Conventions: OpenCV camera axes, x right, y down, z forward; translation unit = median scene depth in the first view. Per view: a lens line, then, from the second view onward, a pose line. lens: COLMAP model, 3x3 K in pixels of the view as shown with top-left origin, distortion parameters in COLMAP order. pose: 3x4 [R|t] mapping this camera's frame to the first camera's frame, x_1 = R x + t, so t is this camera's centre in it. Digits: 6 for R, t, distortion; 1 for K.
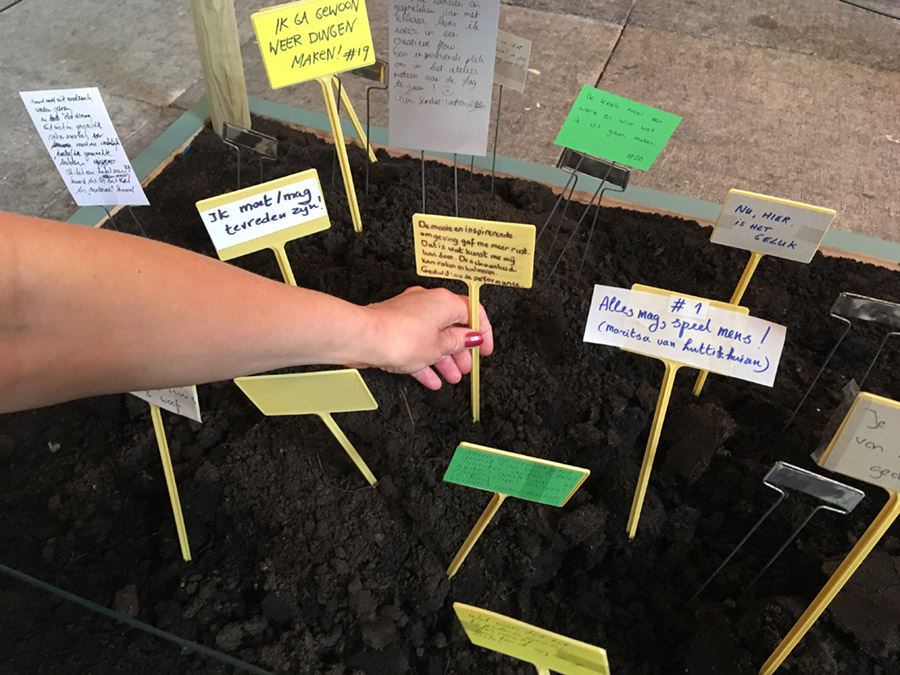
lens RADIAL K [[779.1, 0, 453.3], [0, 779.1, 338.1], [0, 0, 1]] dist [0.087047, -0.129060]
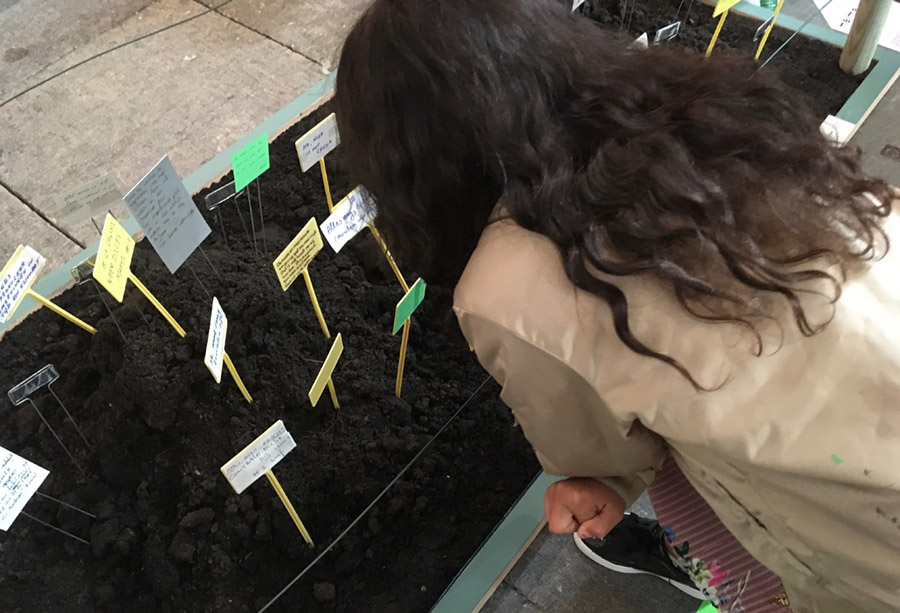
lens RADIAL K [[789.8, 0, 464.4], [0, 789.8, 341.0], [0, 0, 1]] dist [0.037533, -0.034845]
pose [[0.335591, -0.796307, 0.503262, -0.743745], [0.726228, 0.558970, 0.400182, -0.364814], [-0.599977, 0.231185, 0.765886, -0.466927]]
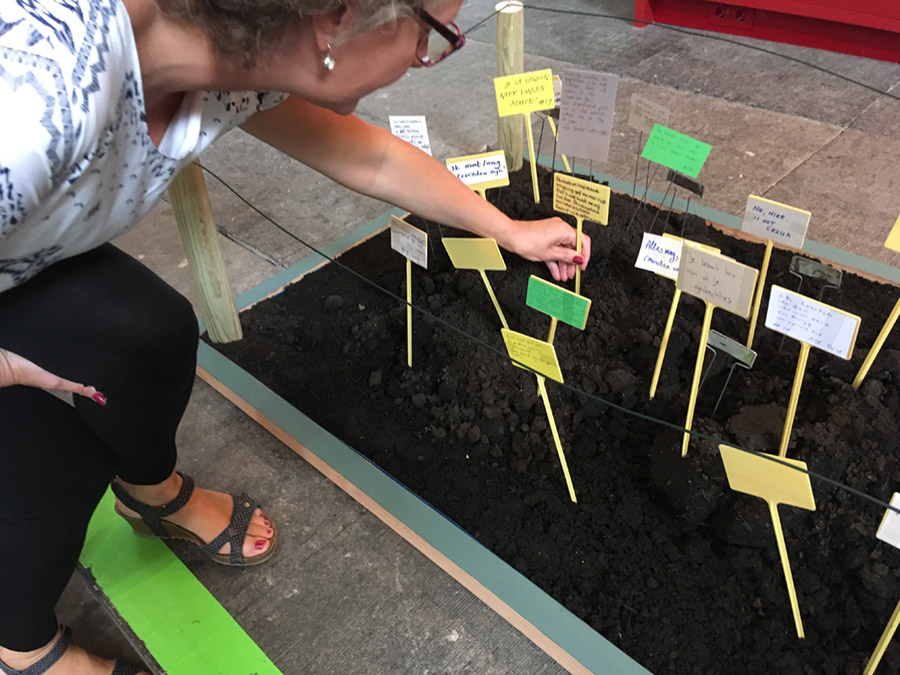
lens RADIAL K [[779.1, 0, 442.1], [0, 779.1, 338.8], [0, 0, 1]] dist [0.087047, -0.129060]
pose [[0.901524, 0.178896, -0.394019, 0.462902], [-0.227474, 0.970506, -0.079829, 0.371841], [0.368117, 0.161597, 0.915629, -0.684903]]
